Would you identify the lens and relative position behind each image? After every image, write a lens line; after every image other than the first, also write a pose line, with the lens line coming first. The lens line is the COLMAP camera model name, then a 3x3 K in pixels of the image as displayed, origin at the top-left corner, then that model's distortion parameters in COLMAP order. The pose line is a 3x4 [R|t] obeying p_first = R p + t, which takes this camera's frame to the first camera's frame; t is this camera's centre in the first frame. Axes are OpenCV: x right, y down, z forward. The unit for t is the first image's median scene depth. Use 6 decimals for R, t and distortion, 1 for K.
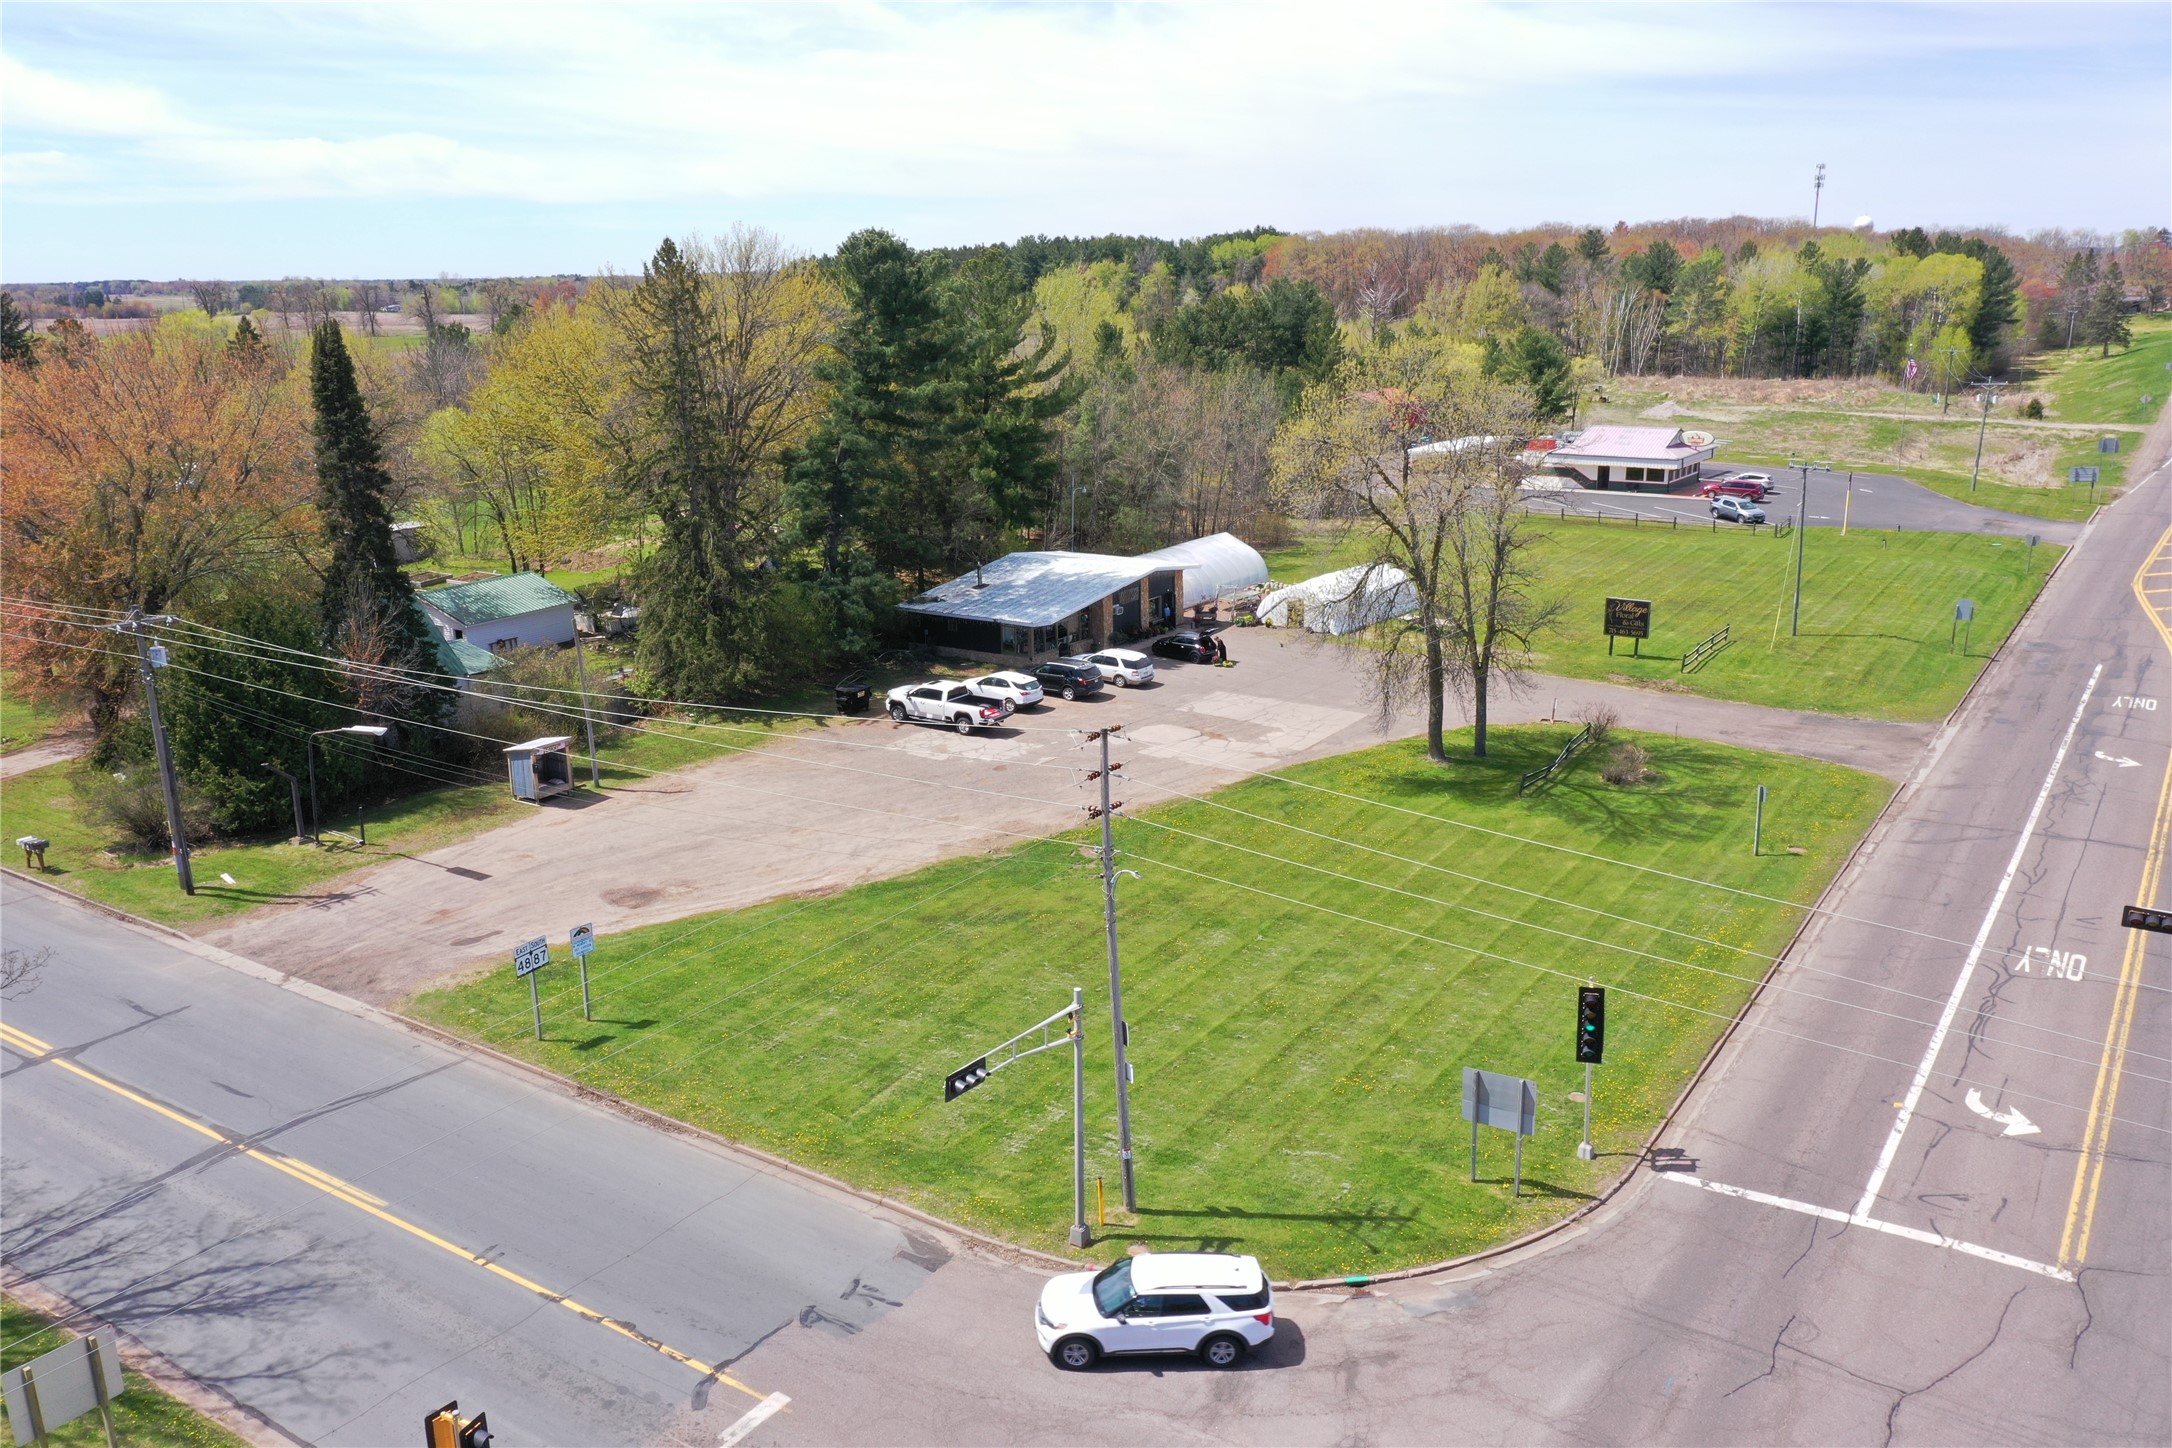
lens RADIAL K [[1706.9, 0, 1086.0], [0, 1706.9, 724.0], [0, 0, 1]] dist [0.010845, 0.008724]
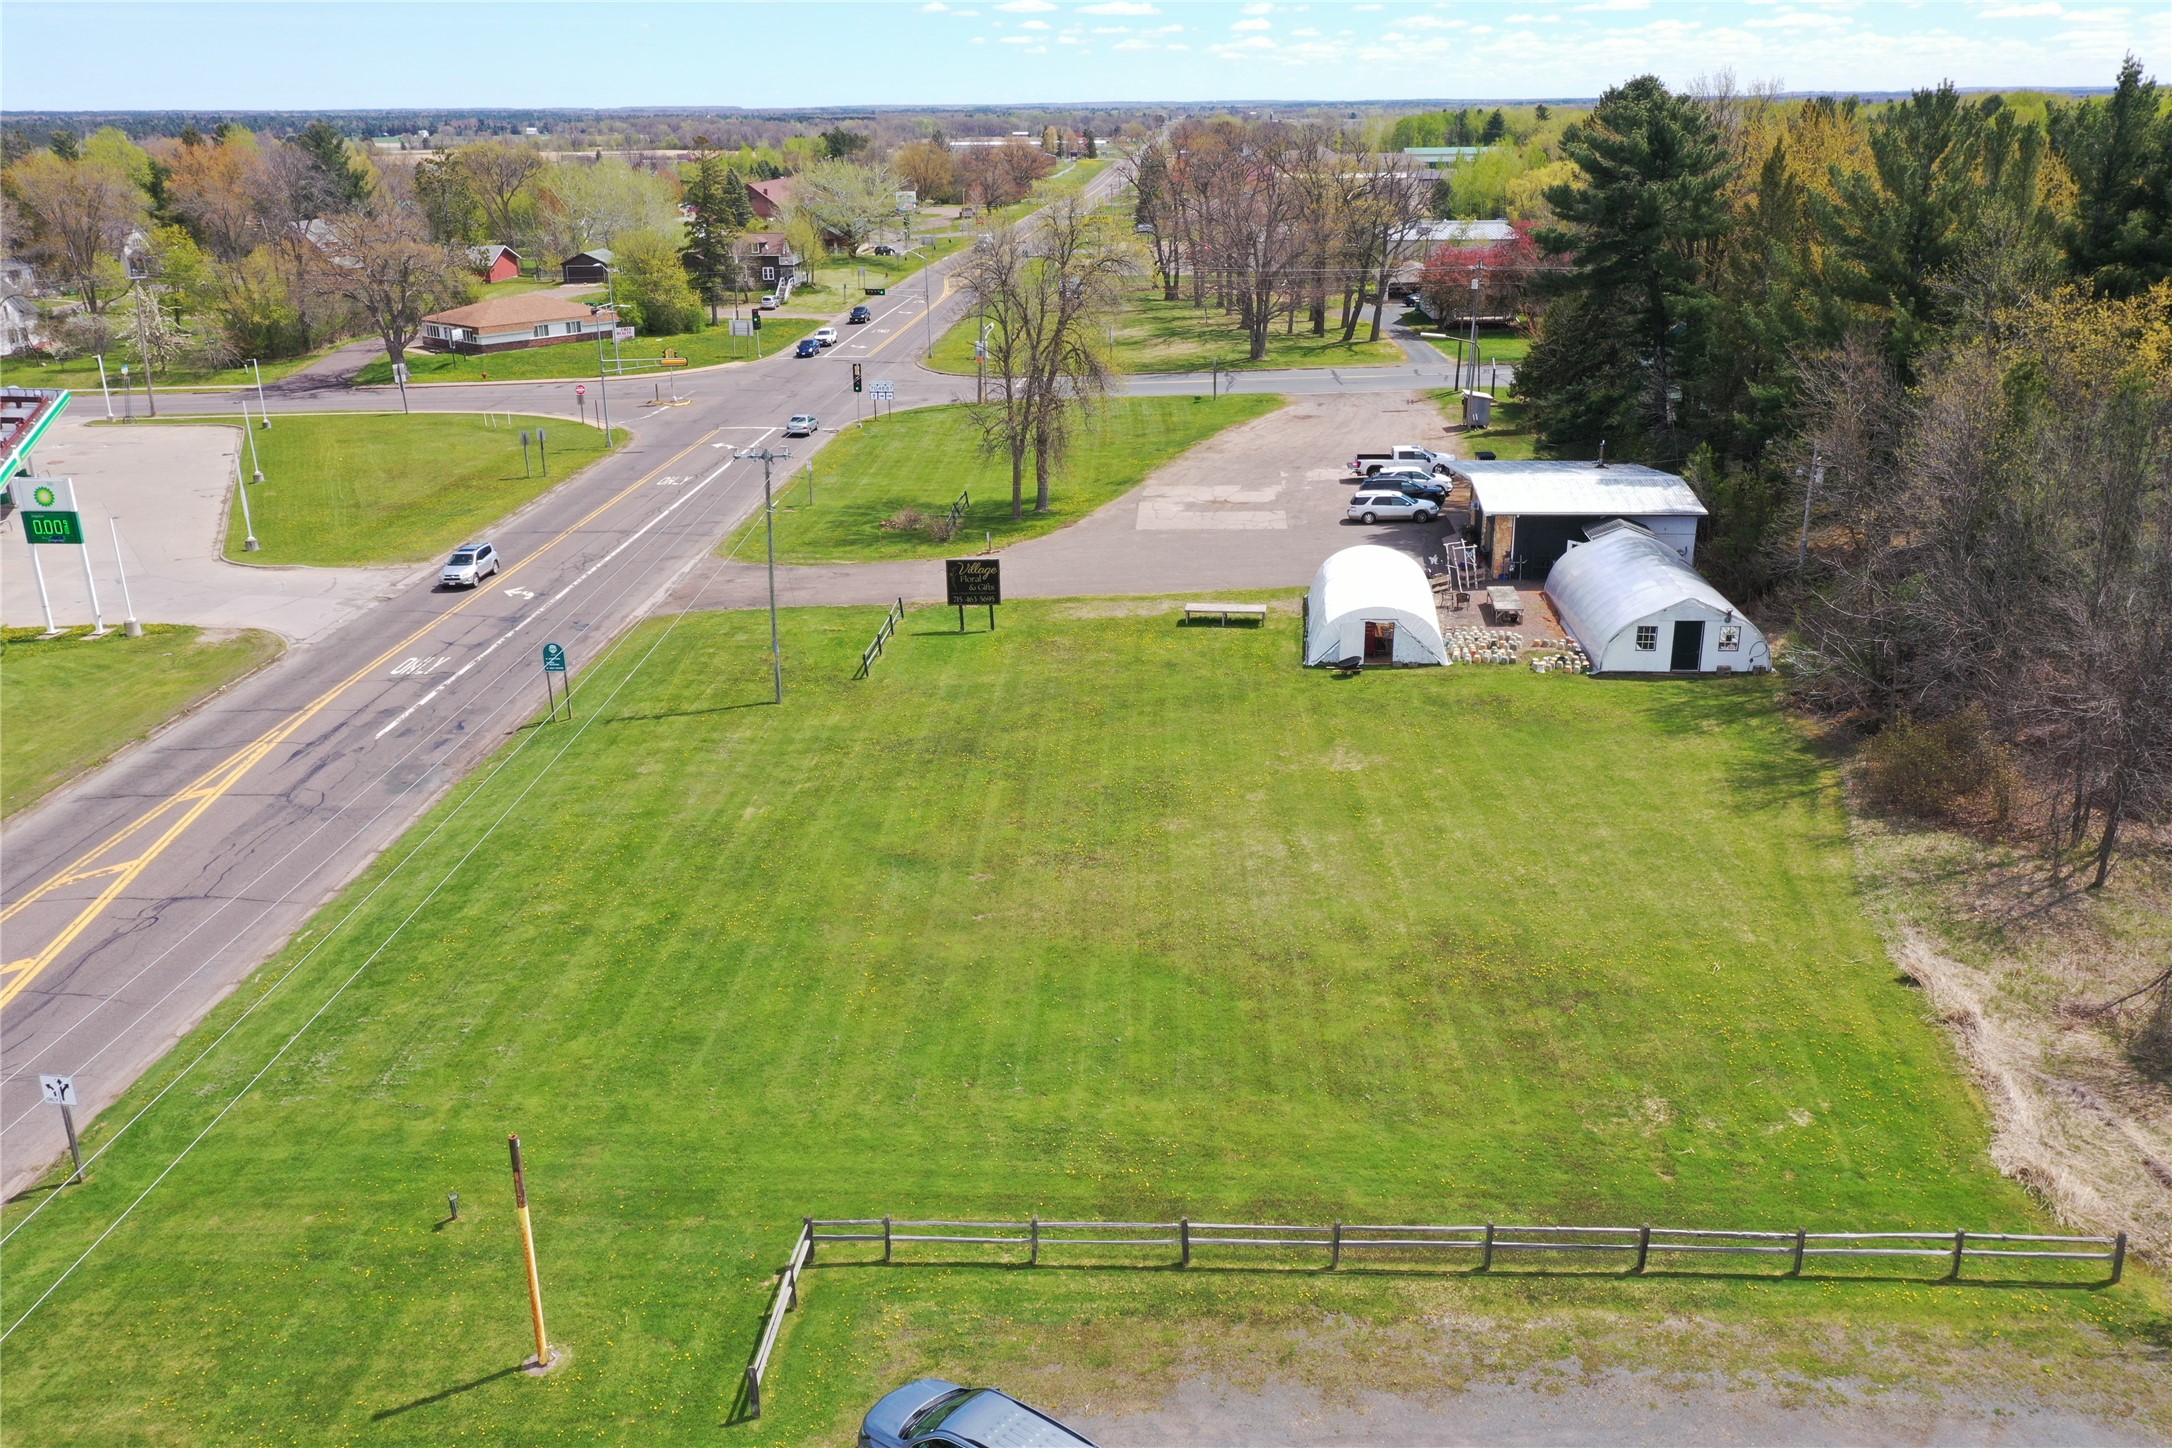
lens RADIAL K [[1706.9, 0, 1086.0], [0, 1706.9, 724.0], [0, 0, 1]] dist [0.010845, 0.008724]
pose [[-0.862490, 0.193072, -0.467798, 0.787341], [-0.111513, 0.829140, 0.547807, -0.543039], [0.493636, 0.524643, -0.693594, 1.925972]]
